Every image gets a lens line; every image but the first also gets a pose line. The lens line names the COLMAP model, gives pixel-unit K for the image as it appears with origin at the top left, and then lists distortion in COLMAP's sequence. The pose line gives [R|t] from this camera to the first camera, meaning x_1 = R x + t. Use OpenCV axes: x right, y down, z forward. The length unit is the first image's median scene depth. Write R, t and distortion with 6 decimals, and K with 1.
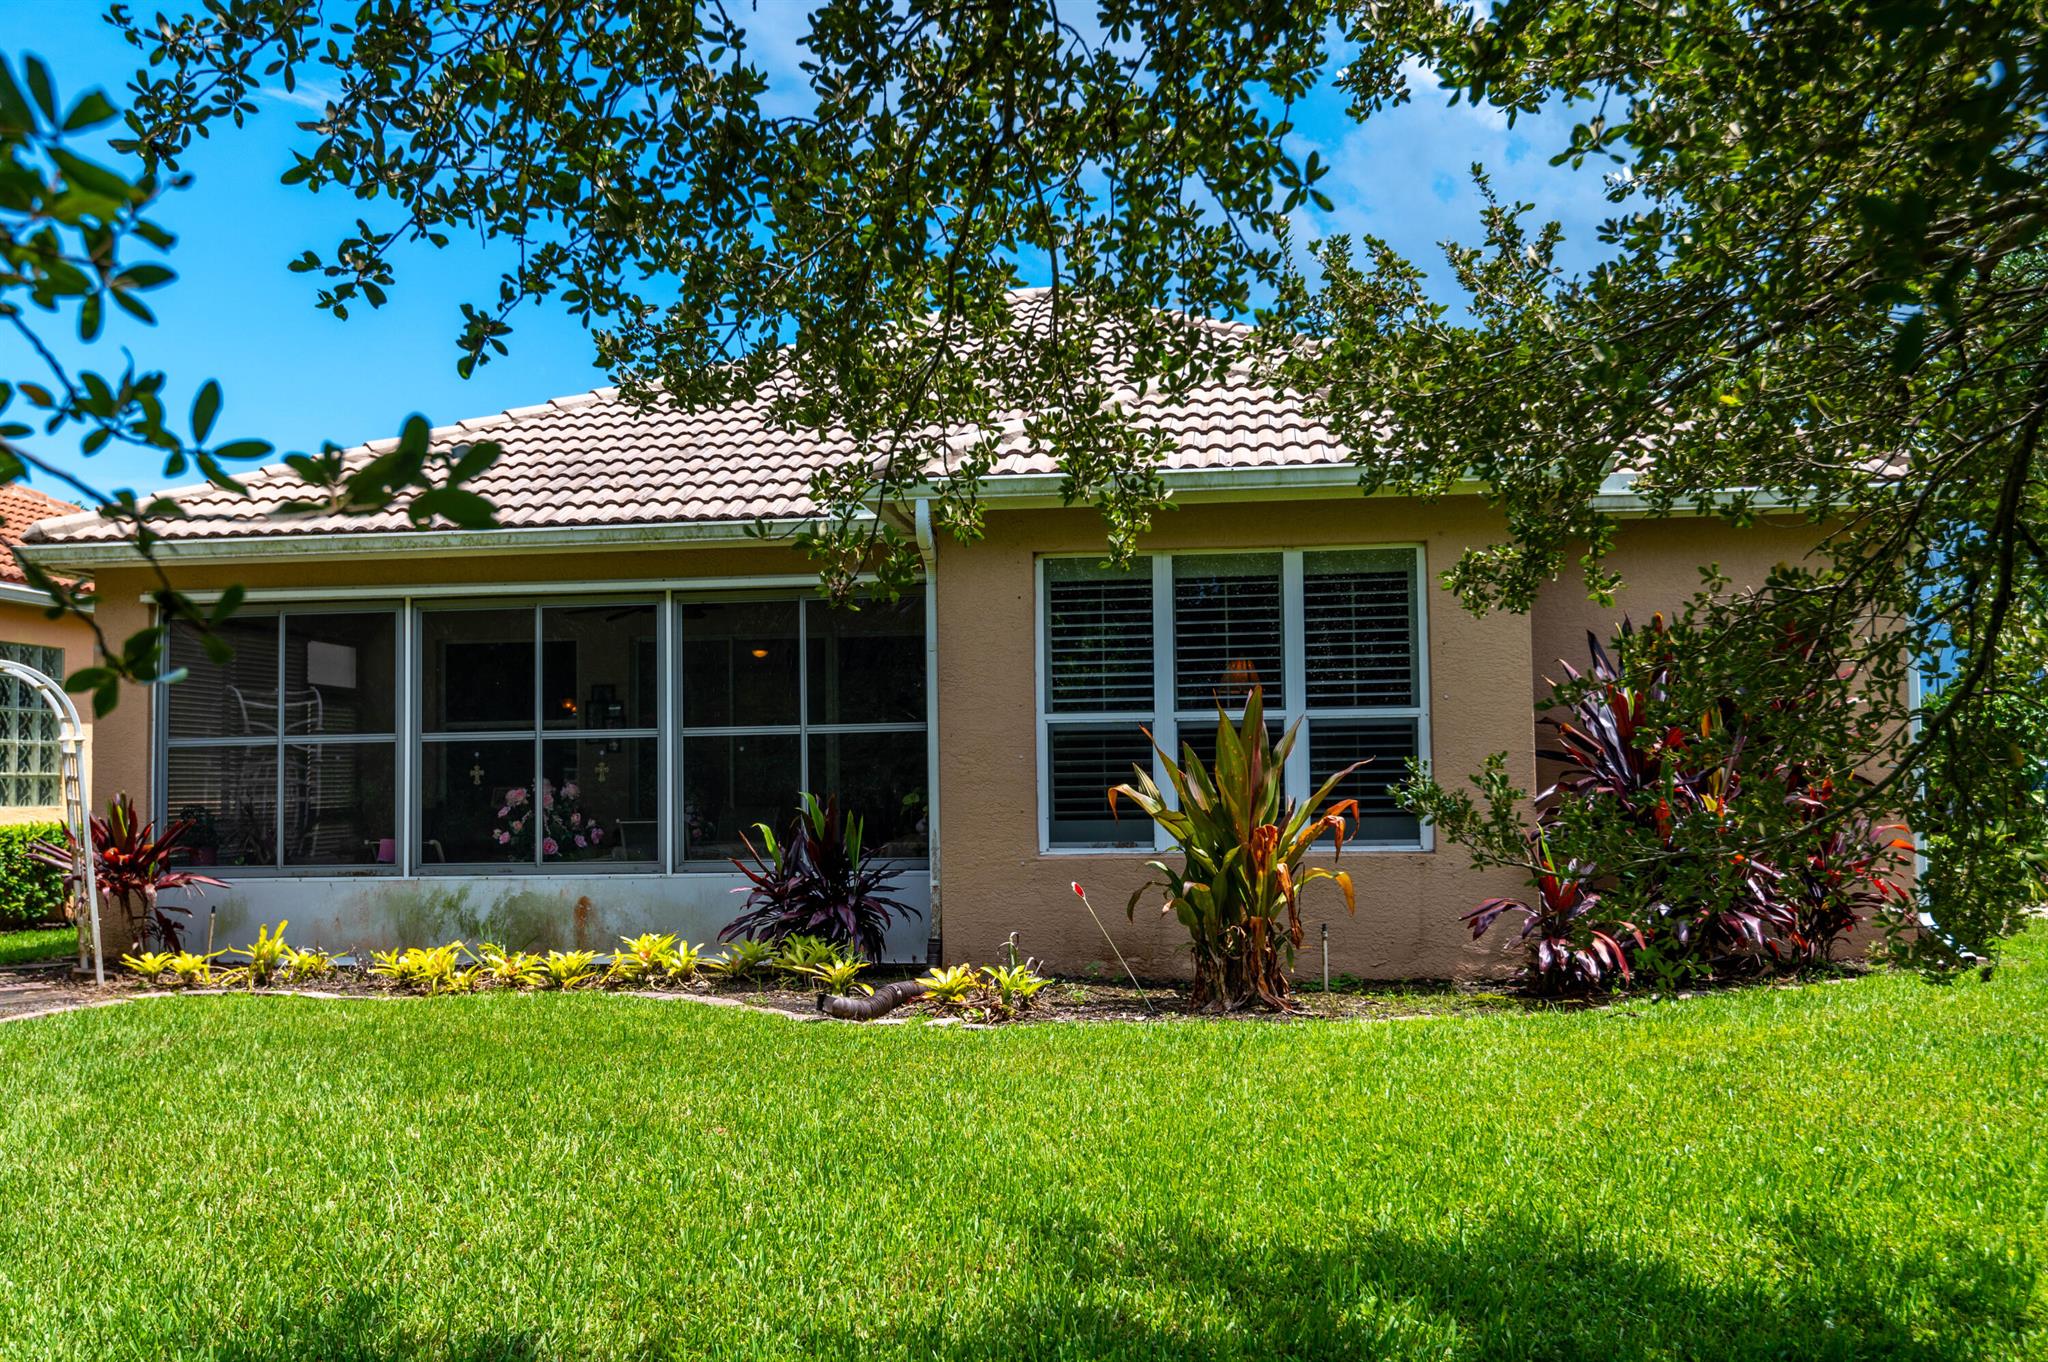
lens RADIAL K [[1831.3, 0, 1025.6], [0, 1831.3, 674.0], [0, 0, 1]] dist [0.041202, -0.044475]
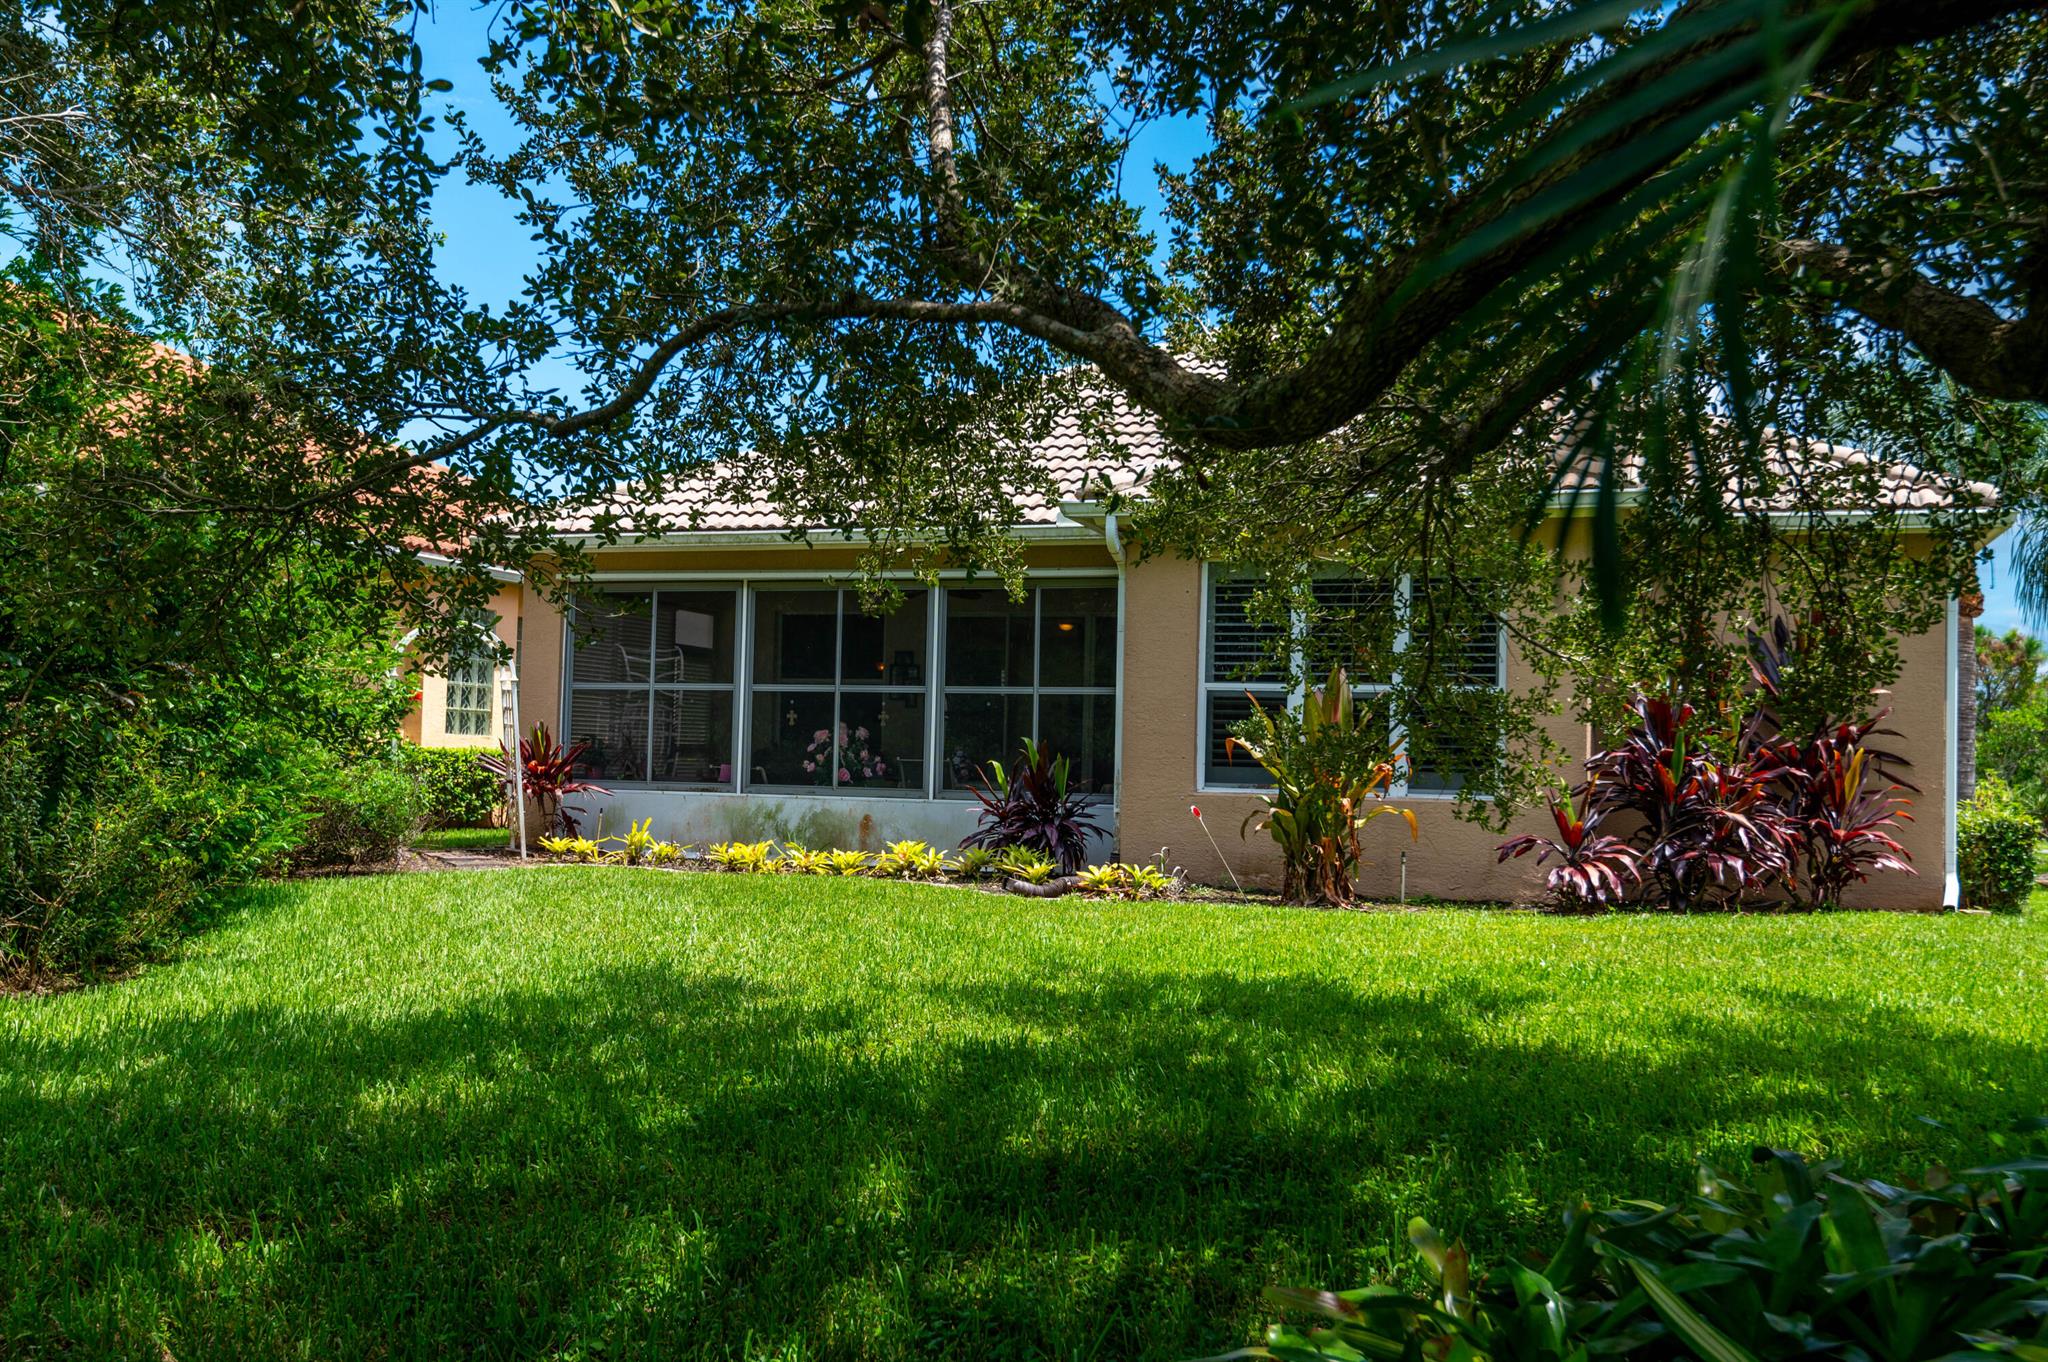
lens RADIAL K [[1900.0, 0, 1024.2], [0, 1900.0, 682.6], [0, 0, 1]] dist [0.008168, 0.000000]
pose [[0.979724, 0.030465, -0.198023, 0.138139], [-0.026708, 0.999410, 0.021616, -0.003757], [0.198565, -0.015889, 0.979959, -0.306950]]
